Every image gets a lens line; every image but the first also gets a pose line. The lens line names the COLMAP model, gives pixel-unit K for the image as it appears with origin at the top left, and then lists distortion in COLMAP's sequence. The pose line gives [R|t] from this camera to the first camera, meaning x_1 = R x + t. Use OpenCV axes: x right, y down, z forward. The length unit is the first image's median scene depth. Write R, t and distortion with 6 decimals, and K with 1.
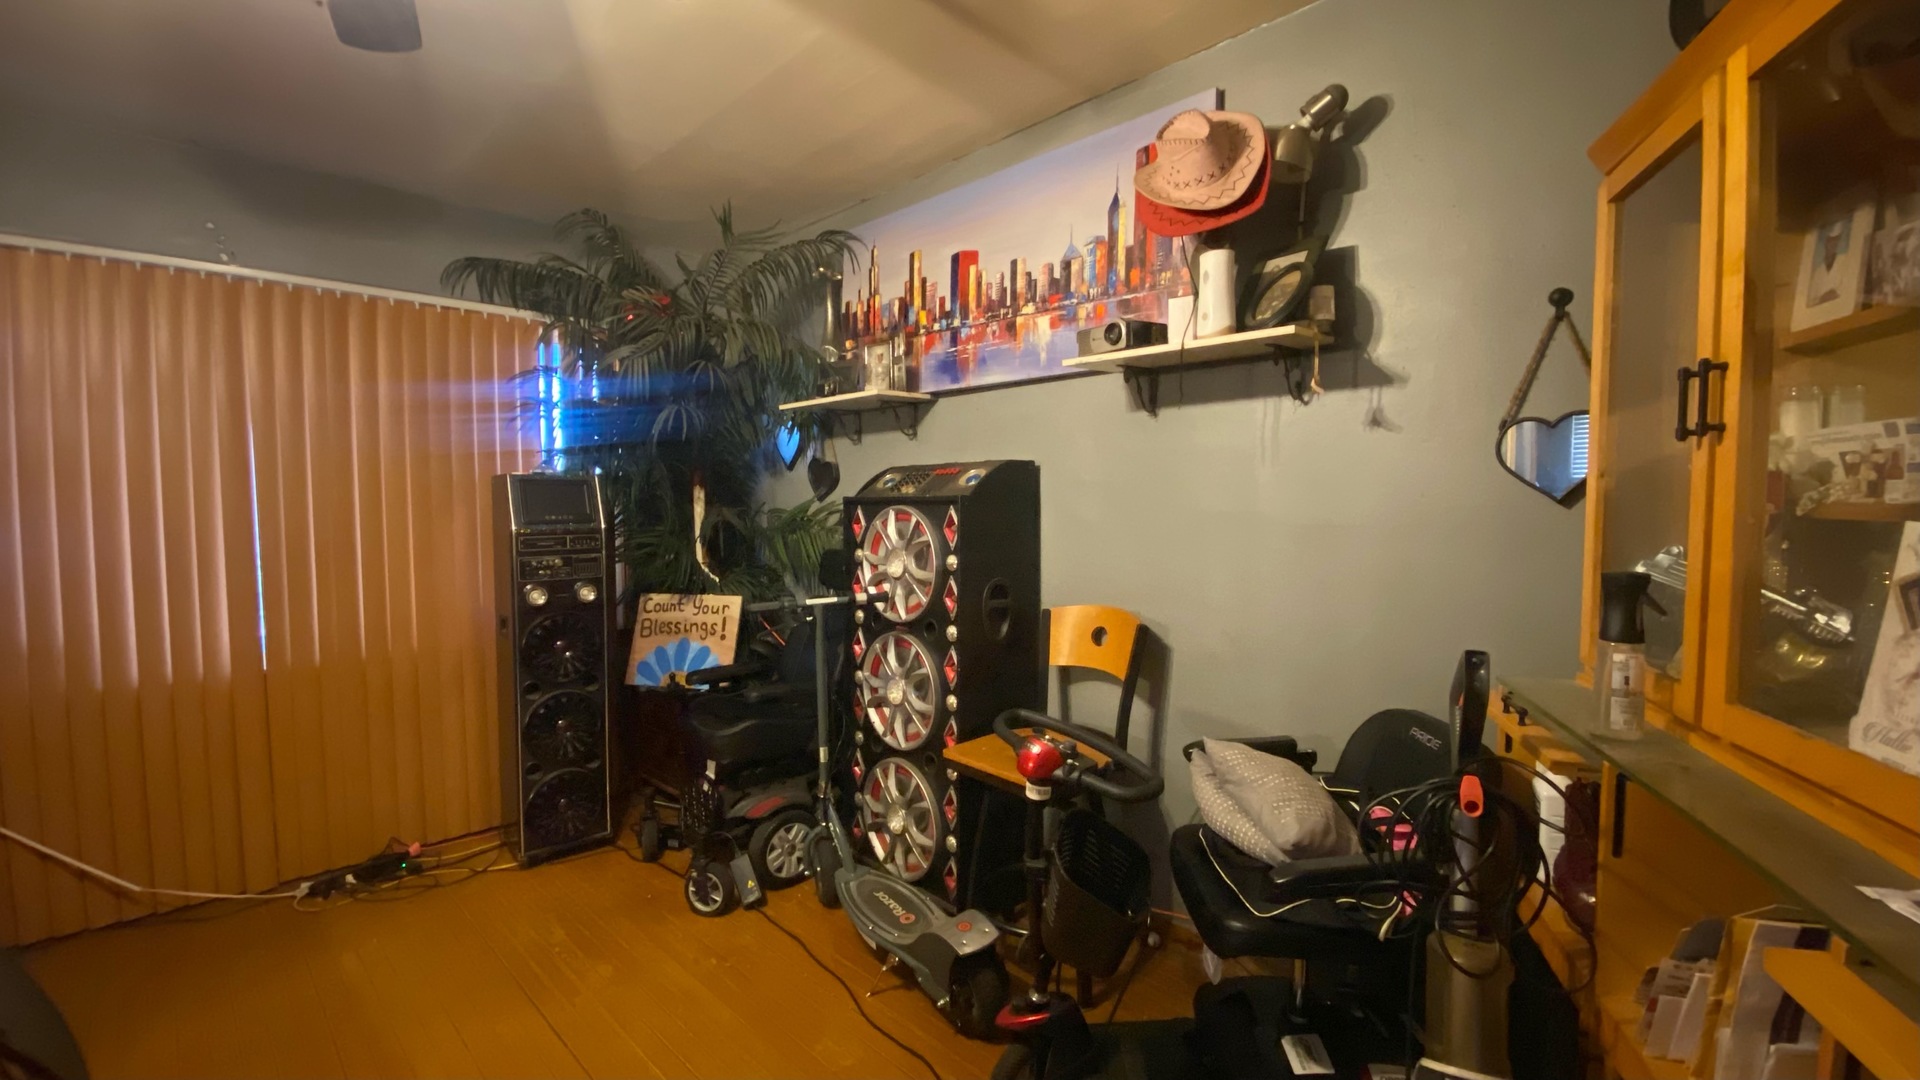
lens RADIAL K [[776.1, 0, 960.0], [0, 776.1, 540.0], [0, 0, 1]] dist [0.024543, -0.021331]
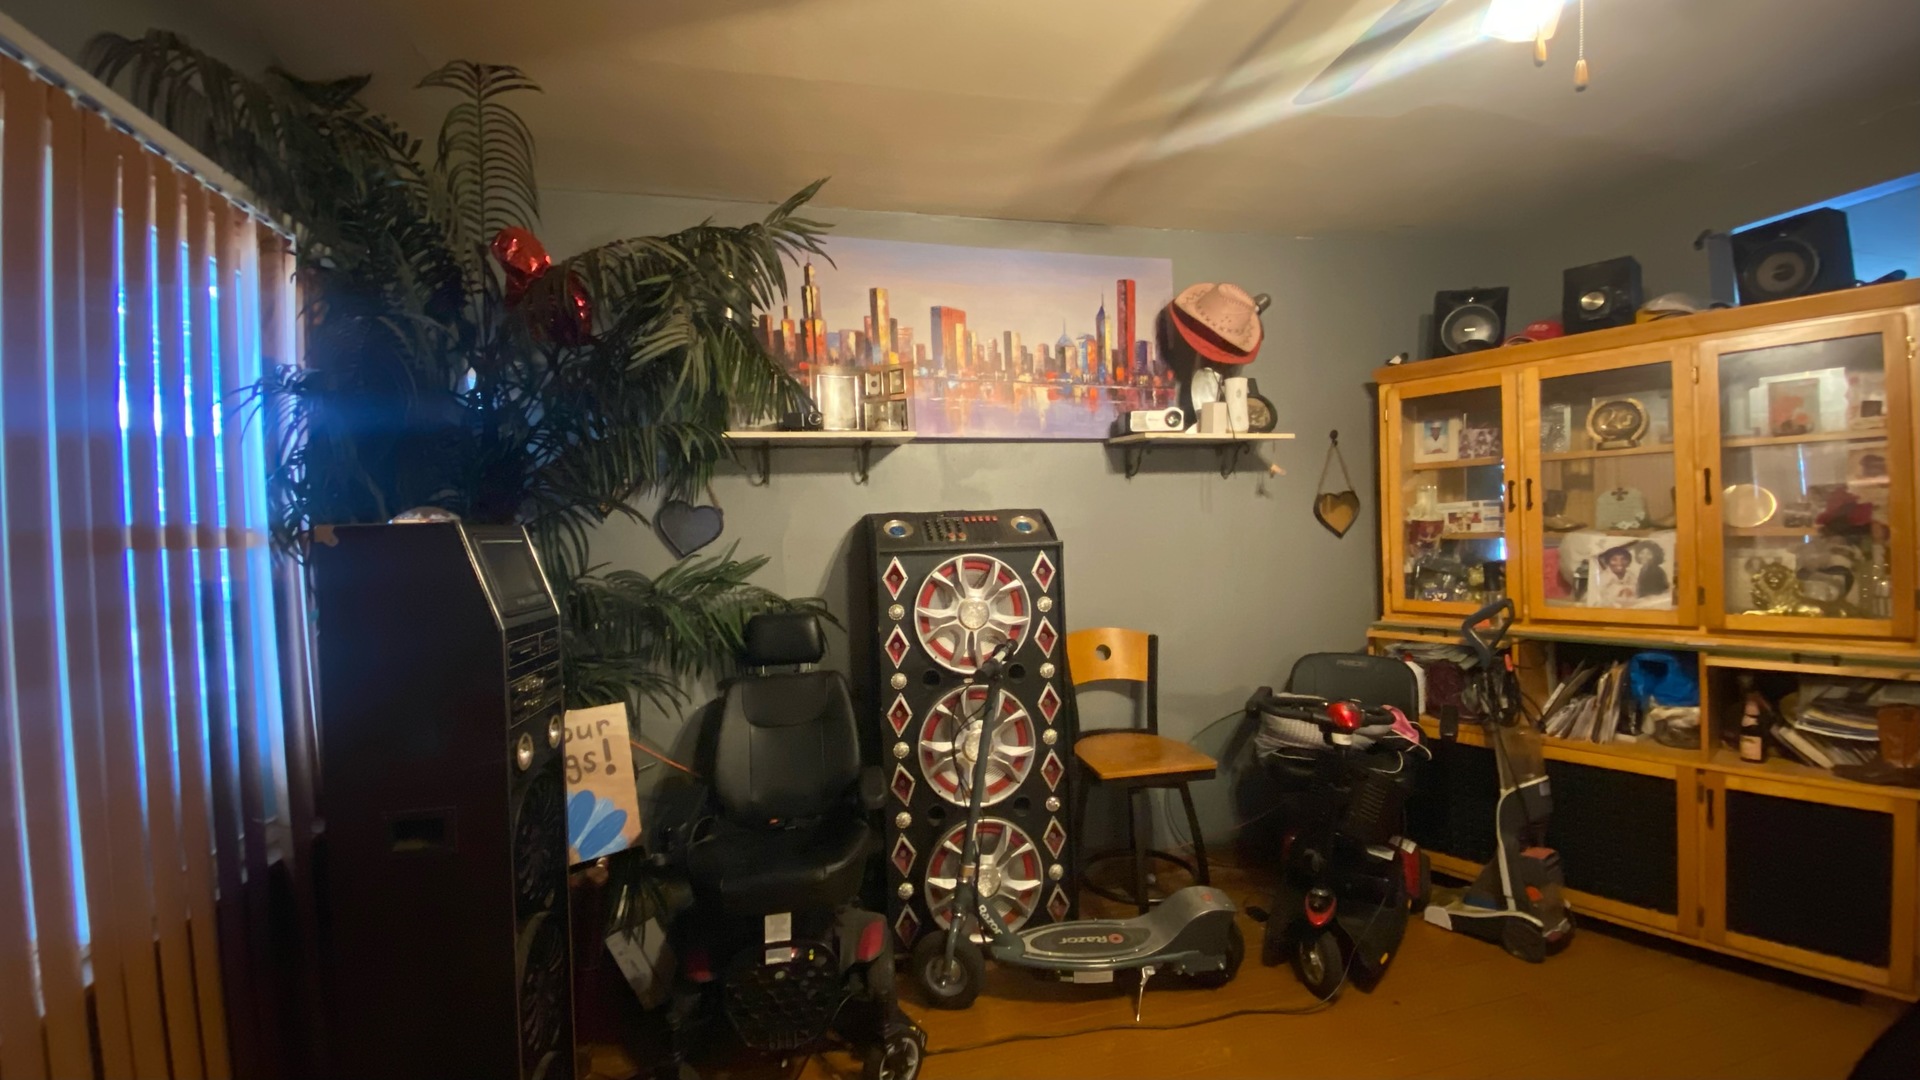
lens RADIAL K [[776.1, 0, 960.0], [0, 776.1, 540.0], [0, 0, 1]] dist [0.024543, -0.021331]
pose [[0.510651, -0.014136, 0.859672, -0.957526], [0.075697, 0.996721, -0.028575, -0.035779], [-0.856450, 0.079667, 0.510046, 0.529138]]
